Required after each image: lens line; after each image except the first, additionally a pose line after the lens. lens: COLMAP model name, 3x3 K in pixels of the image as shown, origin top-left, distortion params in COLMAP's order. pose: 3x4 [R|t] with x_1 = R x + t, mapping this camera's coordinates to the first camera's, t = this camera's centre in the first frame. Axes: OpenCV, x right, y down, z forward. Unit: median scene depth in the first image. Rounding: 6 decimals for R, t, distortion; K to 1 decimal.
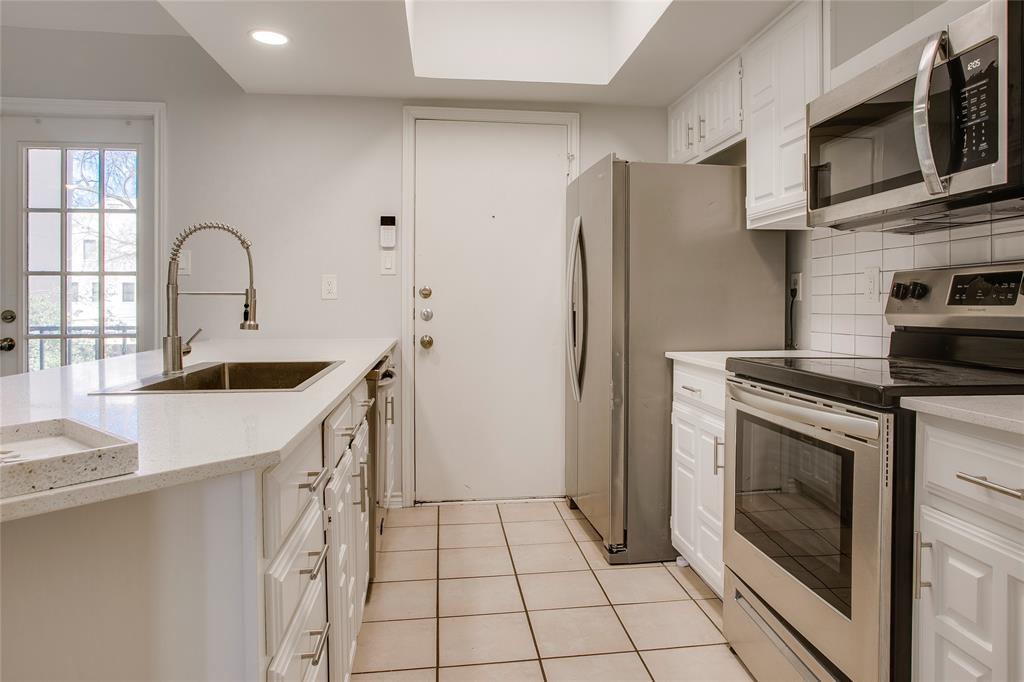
lens RADIAL K [[648.2, 0, 532.4], [0, 648.2, 309.5], [0, 0, 1]] dist [-0.079445, 0.060237]
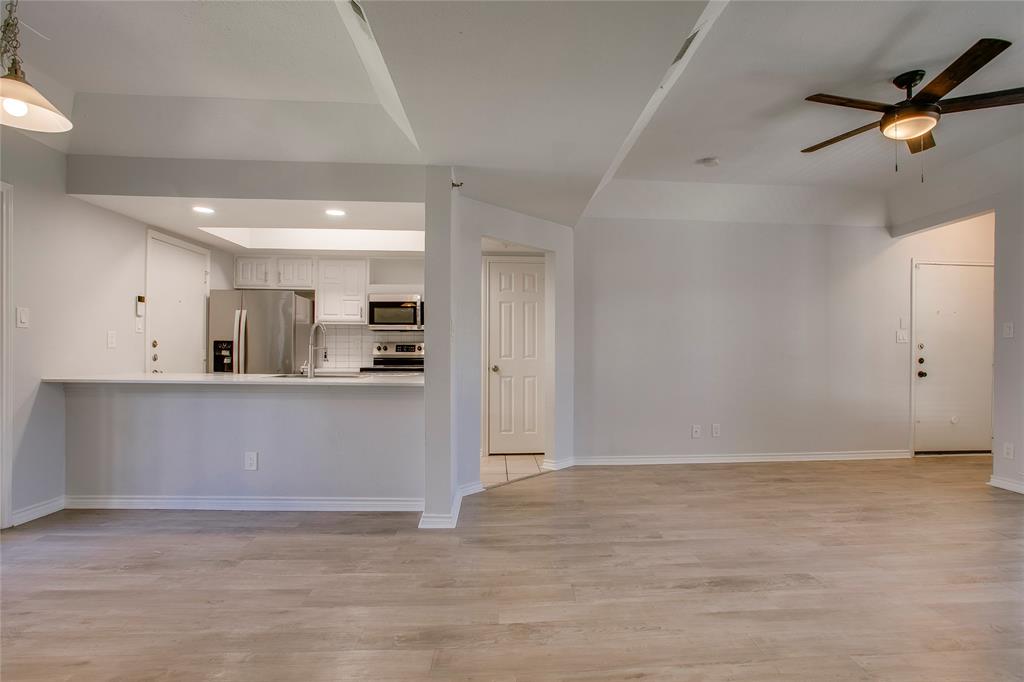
lens RADIAL K [[516.2, 0, 529.3], [0, 516.2, 351.1], [0, 0, 1]] dist [-0.052194, 0.027384]
pose [[0.079753, 0.000637, 0.996814, -2.350657], [0.003451, 0.999994, -0.000915, -0.005811], [-0.996809, 0.003513, 0.079751, -0.103062]]
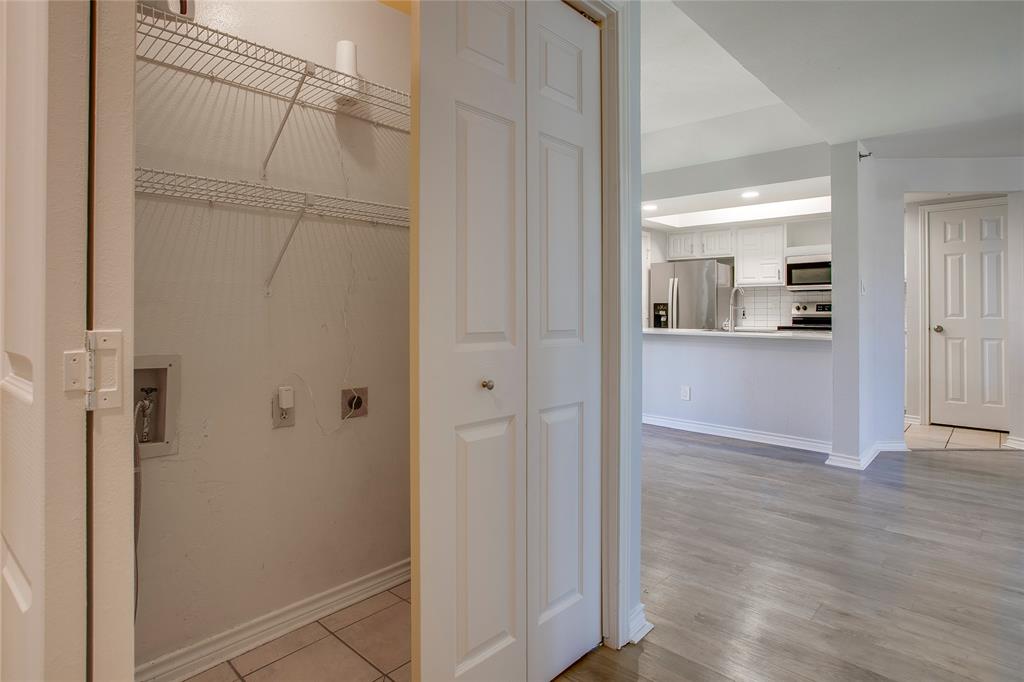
lens RADIAL K [[546.8, 0, 484.2], [0, 546.8, 309.4], [0, 0, 1]] dist [-0.032624, 0.027950]
pose [[0.791141, 0.004964, 0.611614, -2.942613], [0.003449, 0.999915, -0.012577, 0.014680], [-0.611624, 0.012060, 0.791056, -0.426013]]
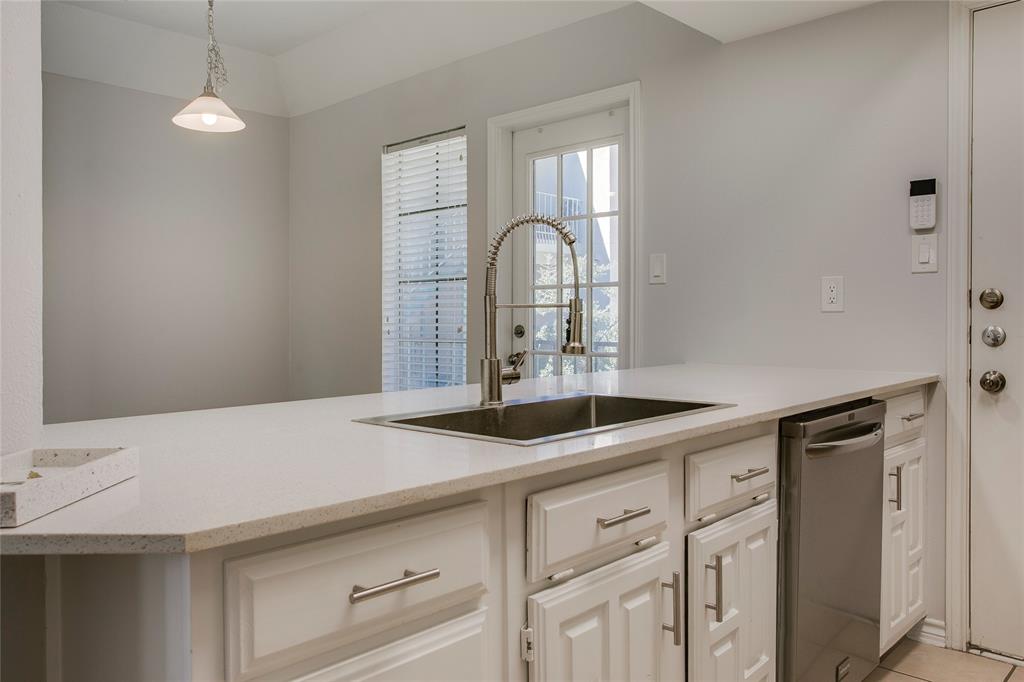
lens RADIAL K [[790.6, 0, 498.6], [0, 790.6, 325.3], [0, 0, 1]] dist [-0.011312, 0.002285]
pose [[0.620694, 0.005700, -0.784032, 0.209382], [-0.005333, 0.999981, 0.003048, -0.003554], [0.784035, 0.002289, 0.620713, 0.325400]]
